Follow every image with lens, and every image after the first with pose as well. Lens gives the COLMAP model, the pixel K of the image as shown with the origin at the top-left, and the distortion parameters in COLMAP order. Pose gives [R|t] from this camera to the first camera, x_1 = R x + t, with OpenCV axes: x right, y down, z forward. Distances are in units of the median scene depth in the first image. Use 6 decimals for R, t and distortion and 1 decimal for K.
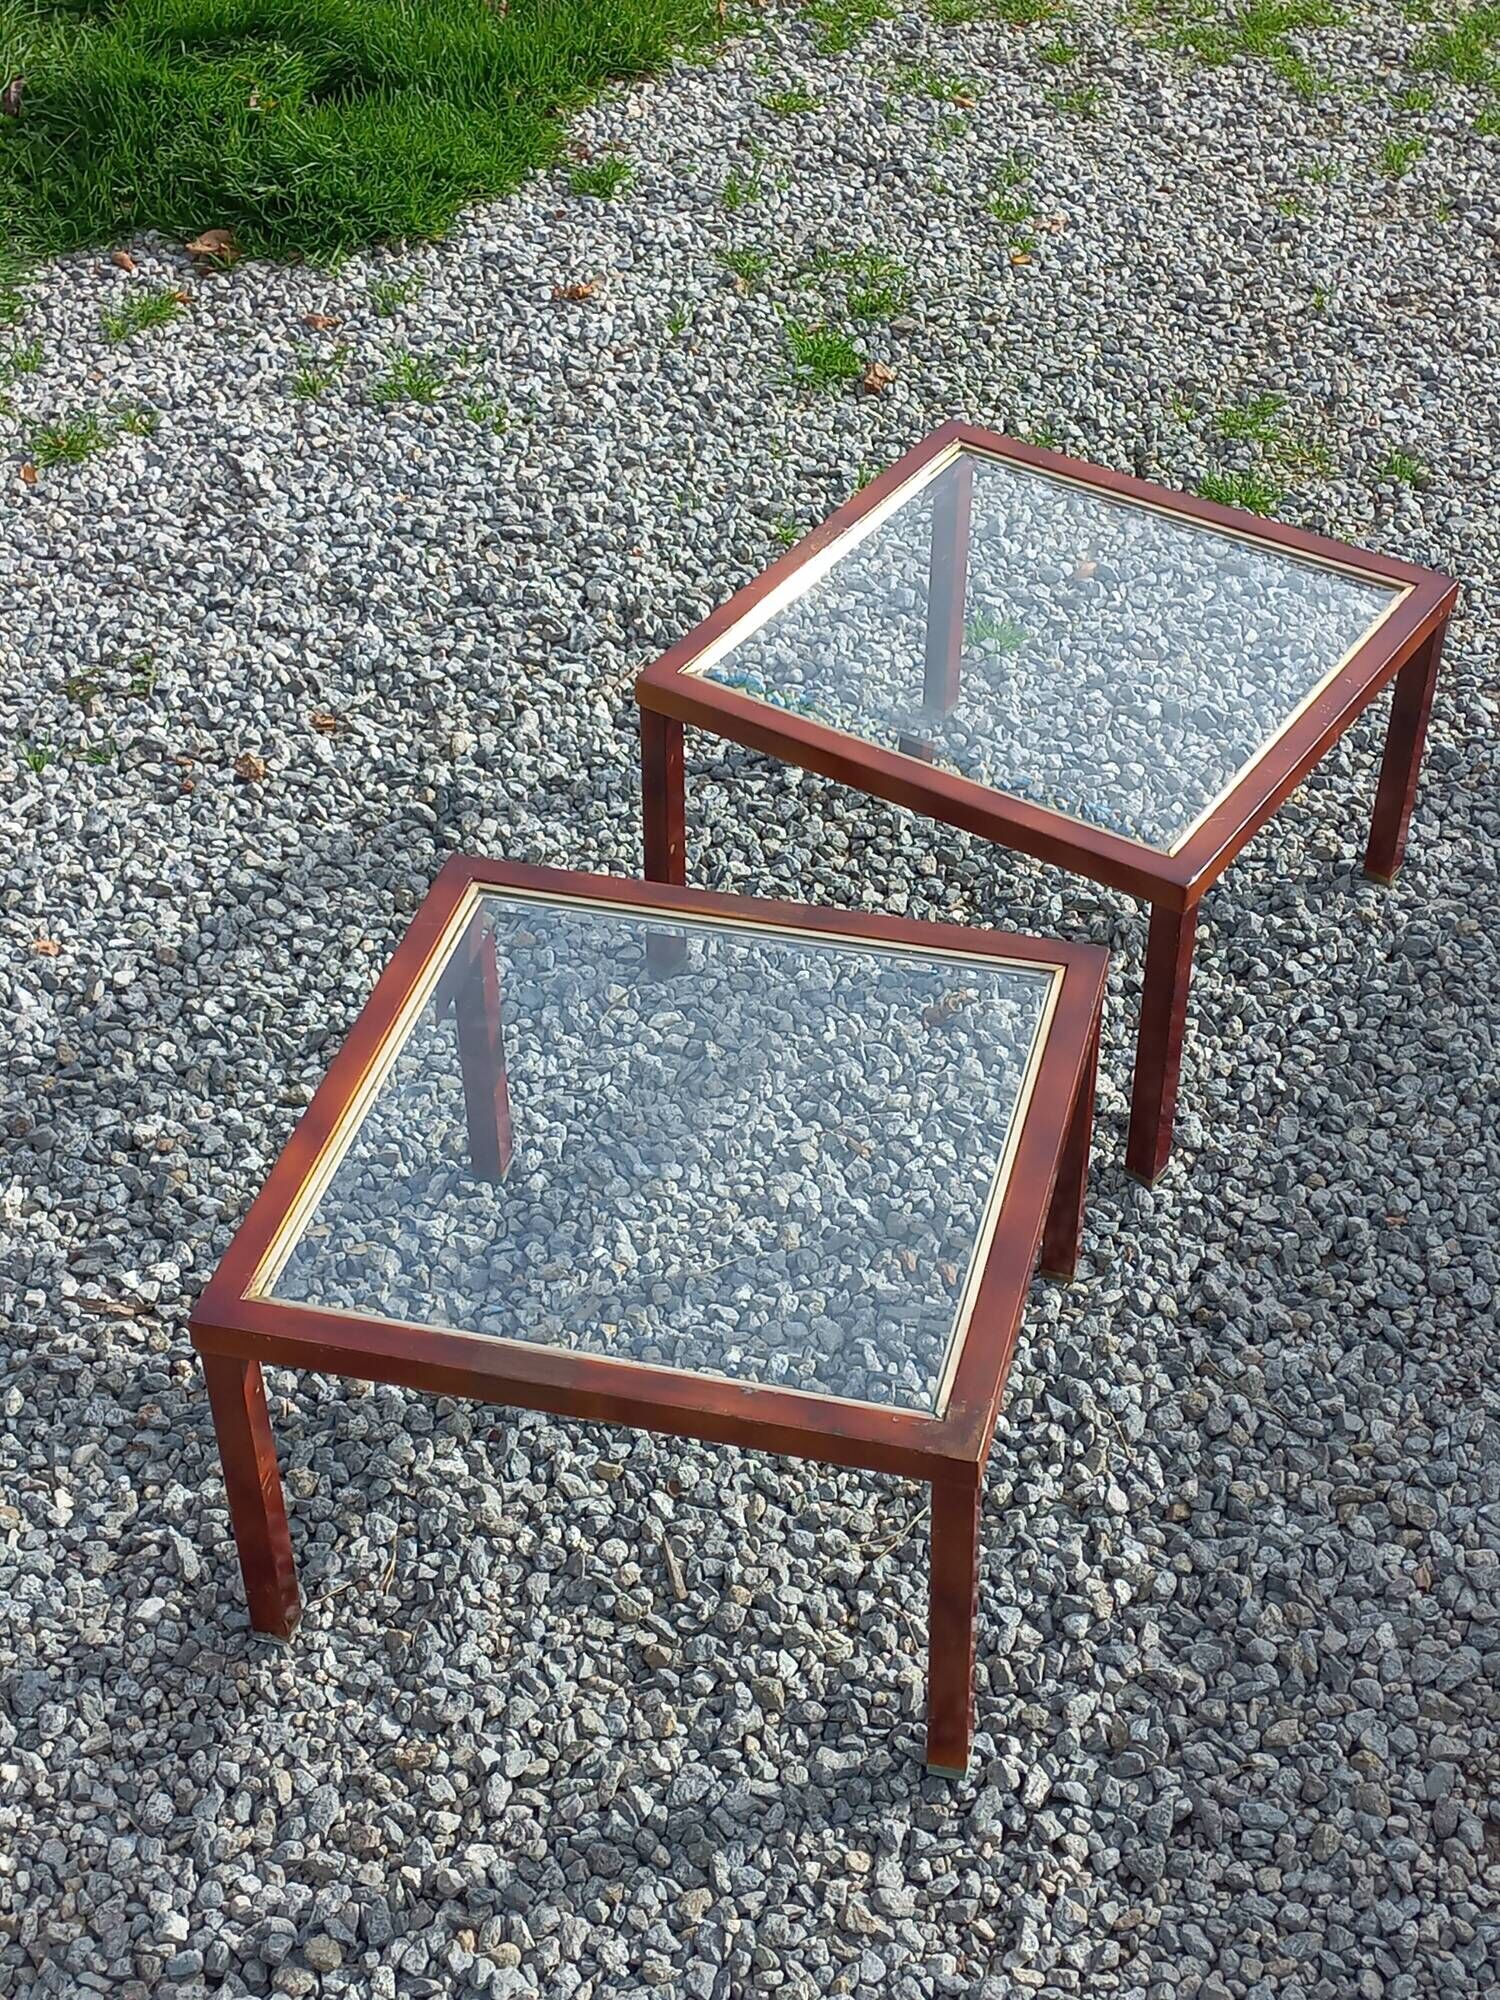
lens RADIAL K [[2848.1, 0, 763.3], [0, 2848.1, 996.1], [0, 0, 1]] dist [0.079646, 0.000000]
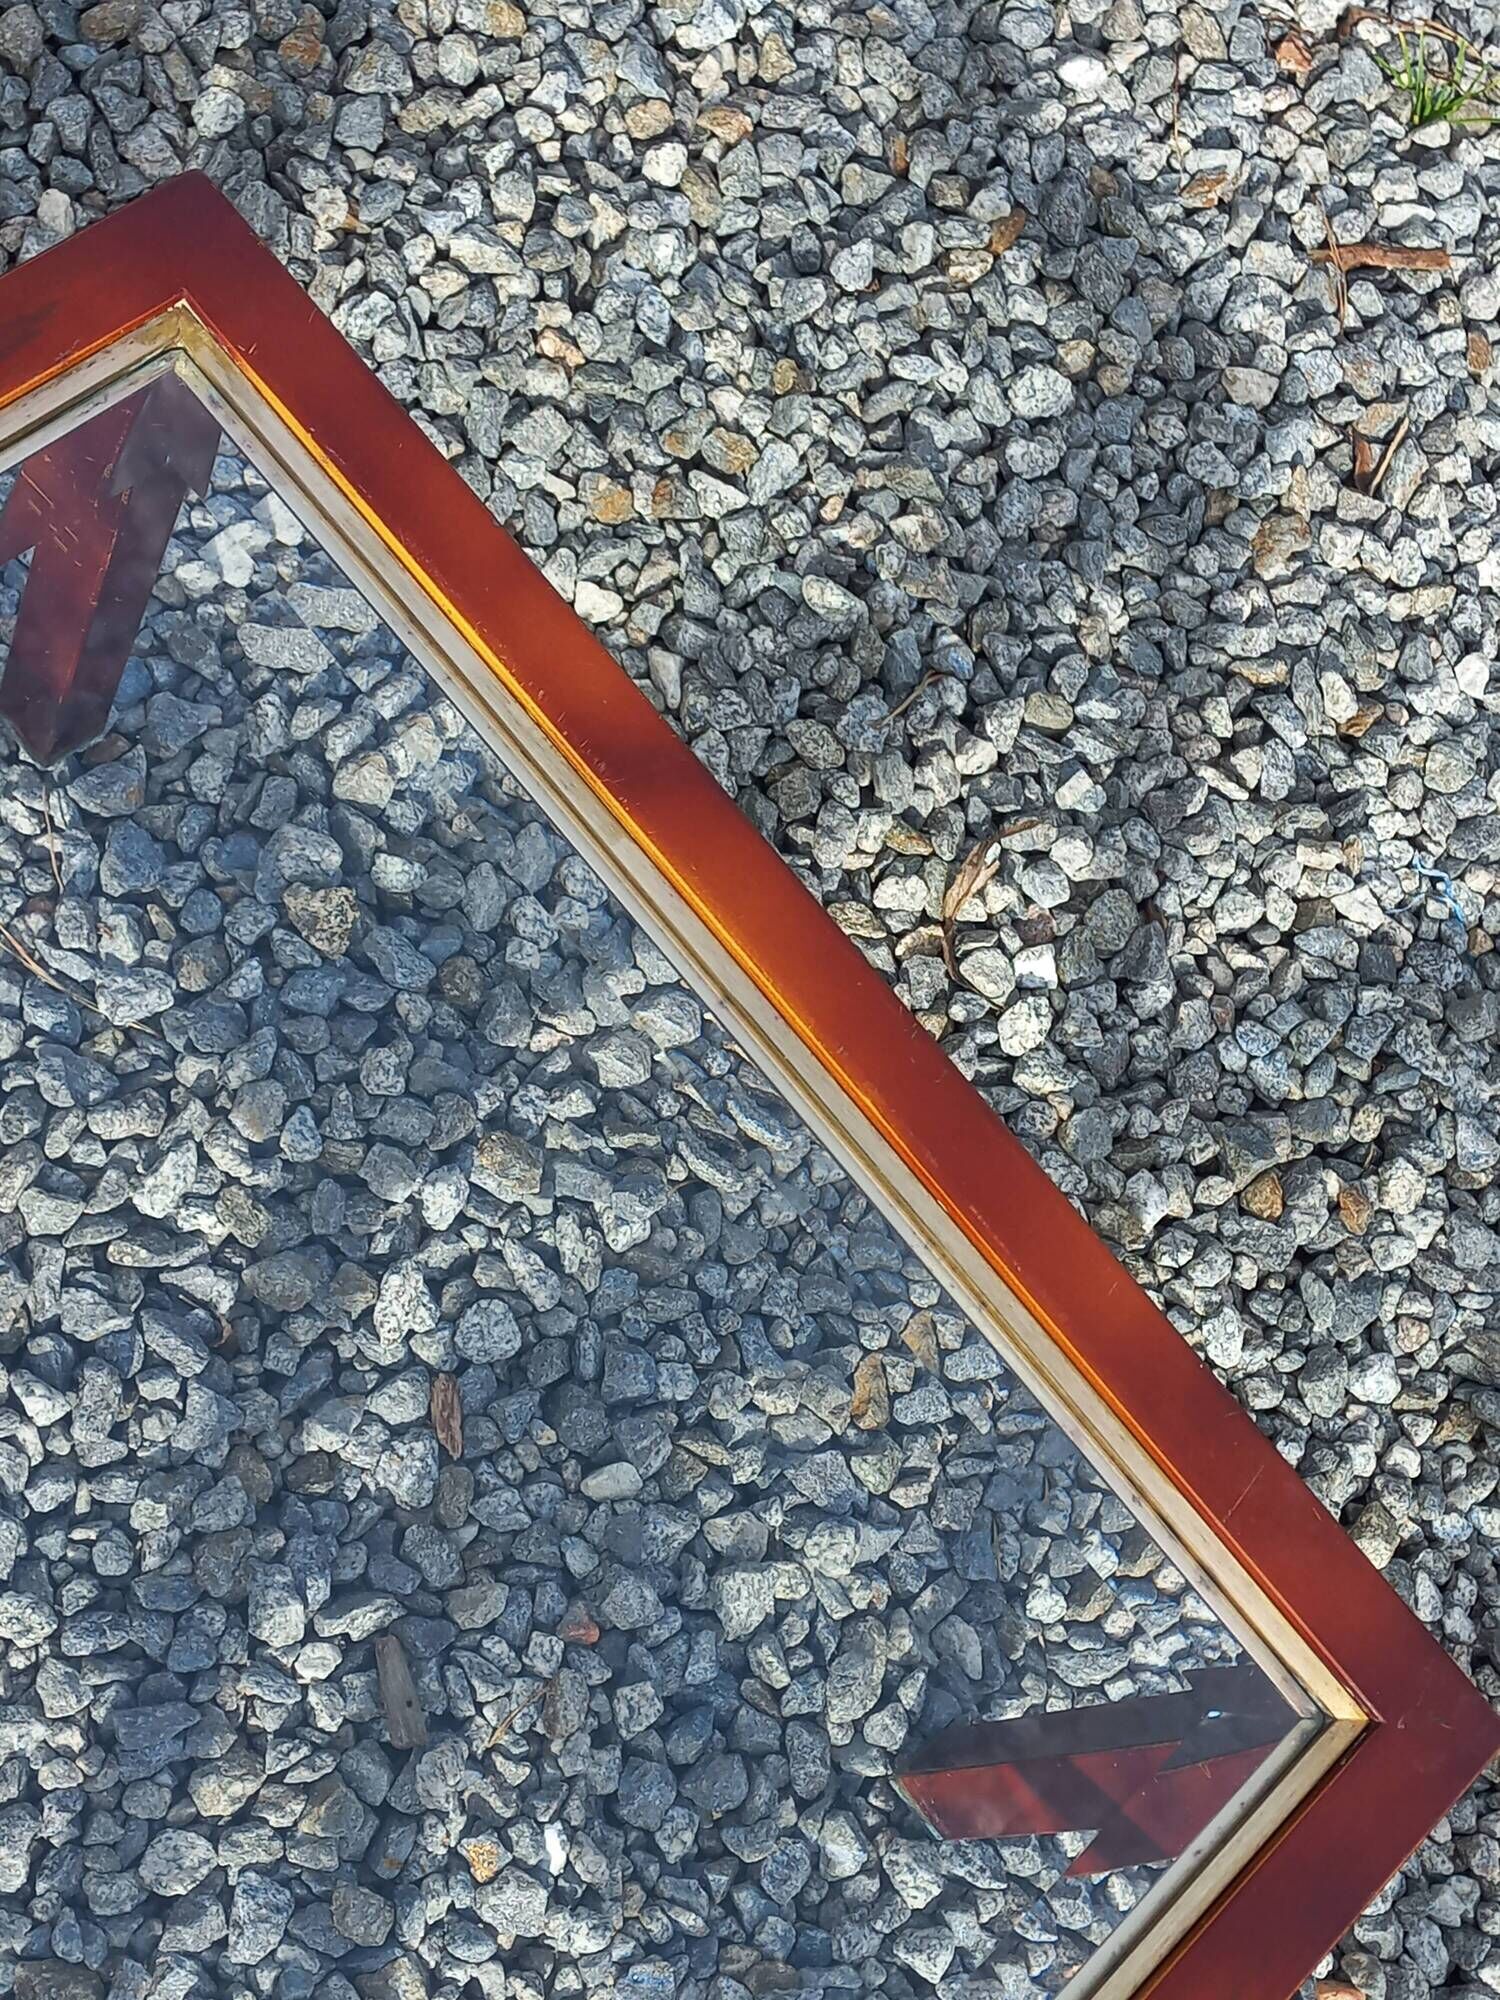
lens RADIAL K [[2848.1, 0, 752.9], [0, 2848.1, 1014.9], [0, 0, 1]] dist [0.079646, 0.000000]
pose [[-0.519055, 0.745689, -0.417768, 0.008945], [-0.752850, -0.167419, 0.636544, -0.149905], [0.404721, 0.644917, 0.648292, 0.590765]]
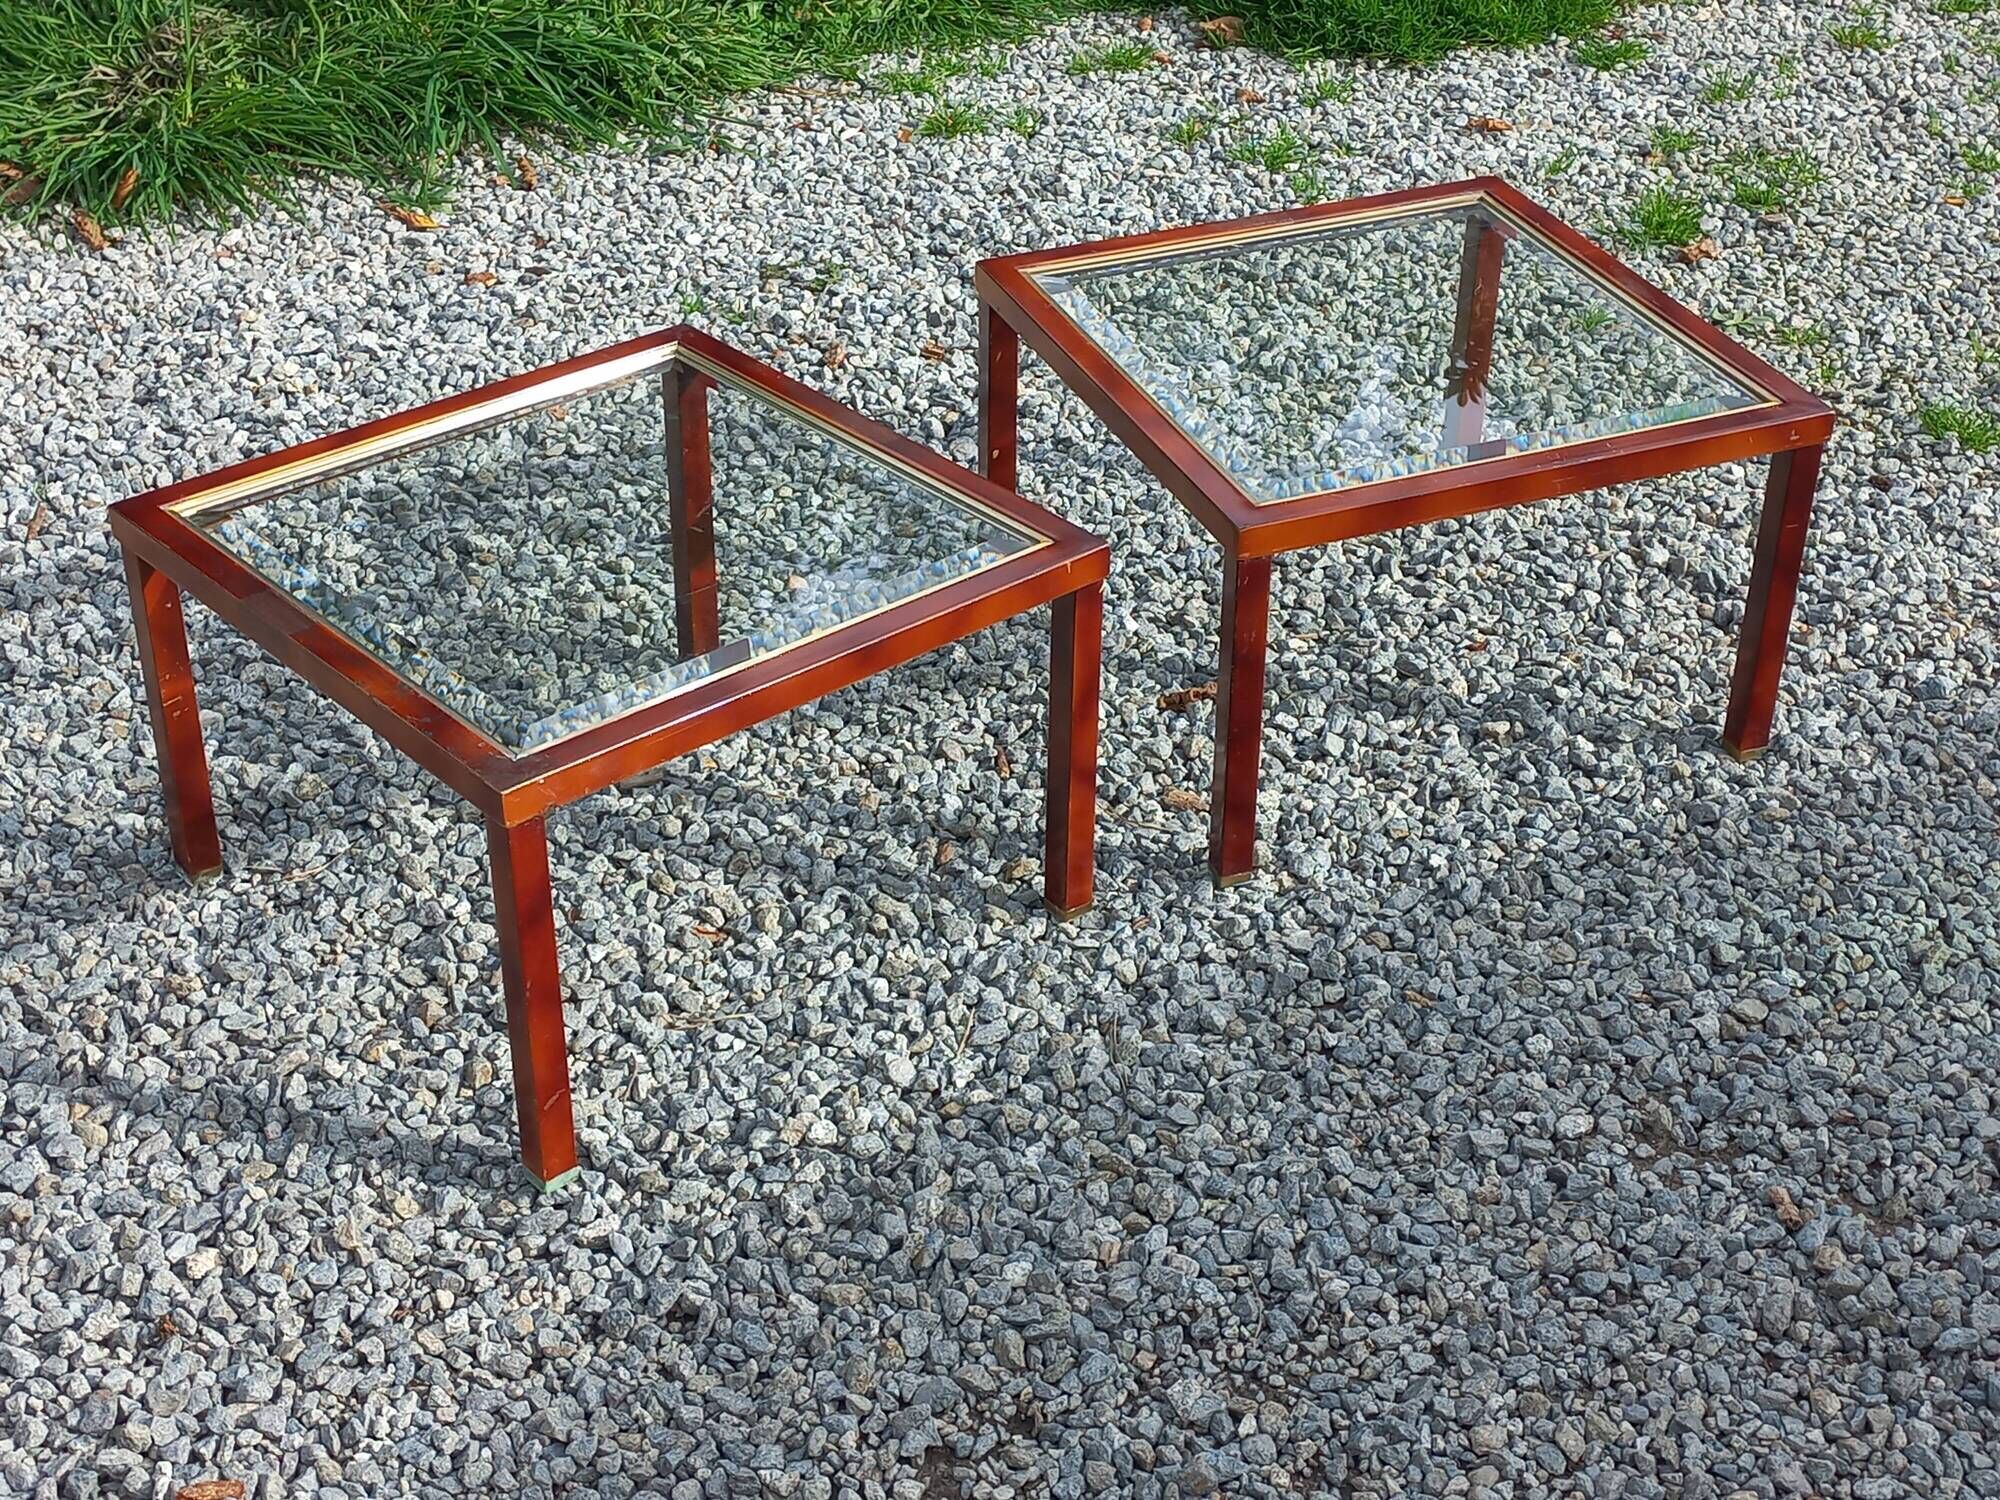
lens RADIAL K [[2848.1, 0, 998.7], [0, 2848.1, 755.2], [0, 0, 1]] dist [0.079646, 0.000000]
pose [[0.825018, 0.316284, -0.468305, 0.455025], [-0.374101, 0.926796, -0.033117, 0.077401], [0.423549, 0.202516, 0.882946, 0.114172]]
